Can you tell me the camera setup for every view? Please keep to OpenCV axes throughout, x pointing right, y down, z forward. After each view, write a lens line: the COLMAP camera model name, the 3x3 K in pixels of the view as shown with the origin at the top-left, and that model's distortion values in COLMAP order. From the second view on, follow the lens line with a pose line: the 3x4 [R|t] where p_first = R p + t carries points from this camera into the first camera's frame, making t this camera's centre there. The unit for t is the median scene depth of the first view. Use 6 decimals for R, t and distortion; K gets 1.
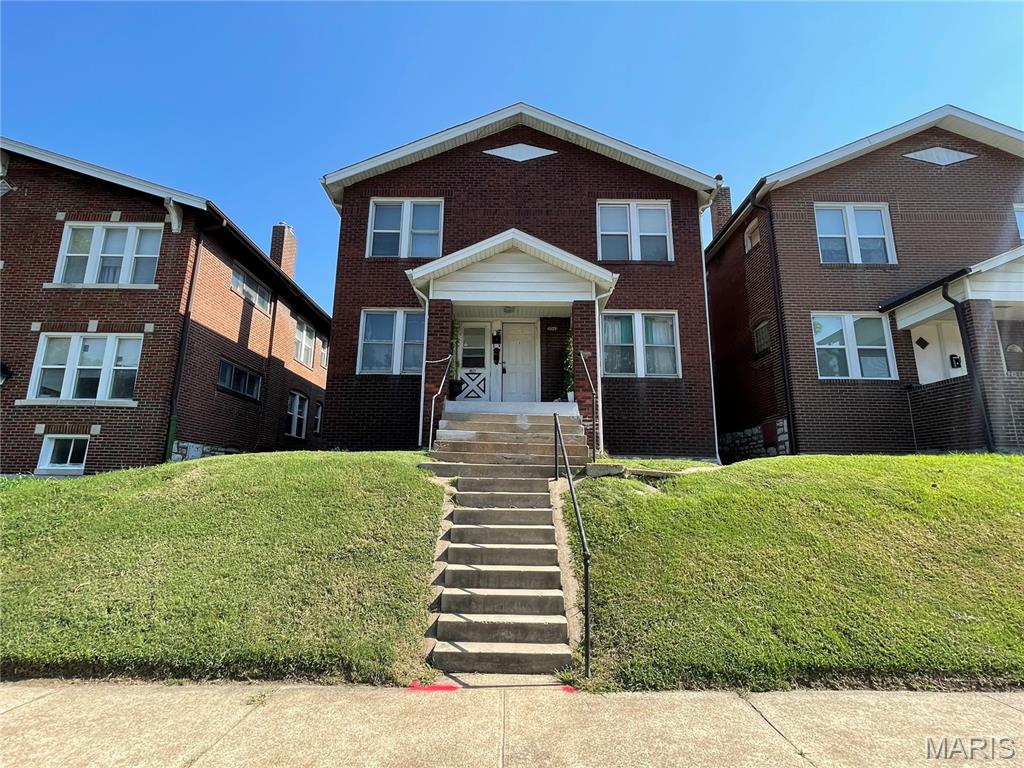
lens RADIAL K [[509.4, 0, 512.8], [0, 509.4, 381.0], [0, 0, 1]] dist [0.001718, 0.000111]
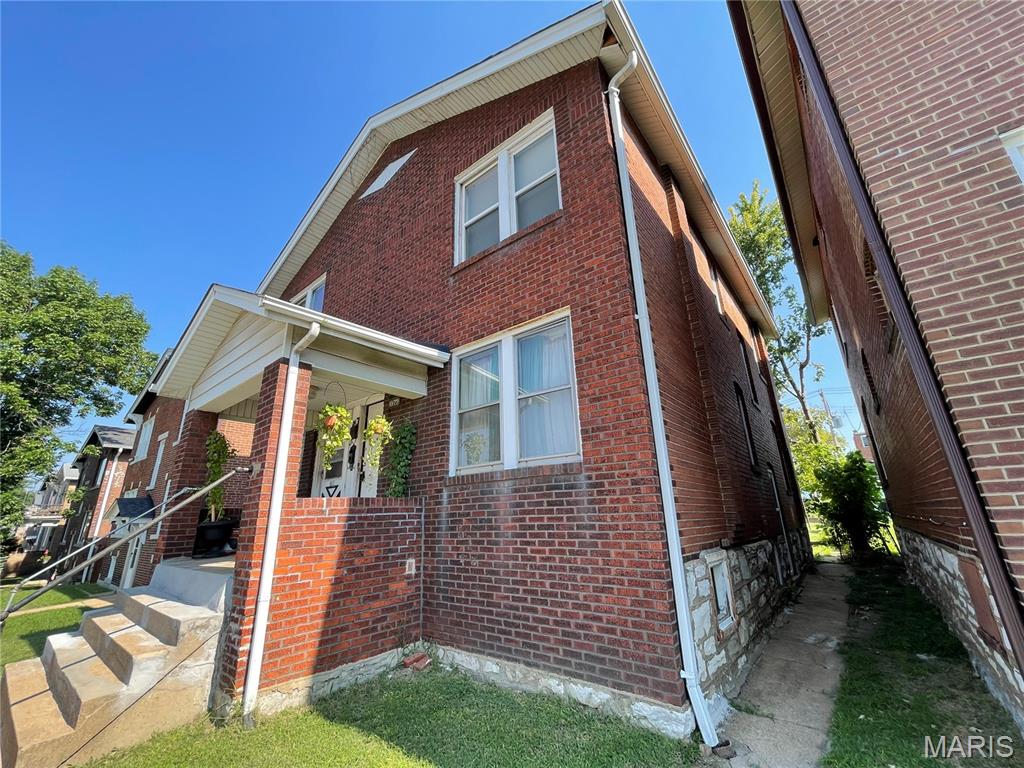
lens RADIAL K [[408.3, 0, 511.2], [0, 408.3, 385.5], [0, 0, 1]] dist [-0.006611, 0.000146]
pose [[0.775213, -0.224280, -0.590545, 0.483832], [0.166236, 0.974329, -0.151816, -0.024031], [0.609434, 0.019521, 0.792596, 0.689686]]
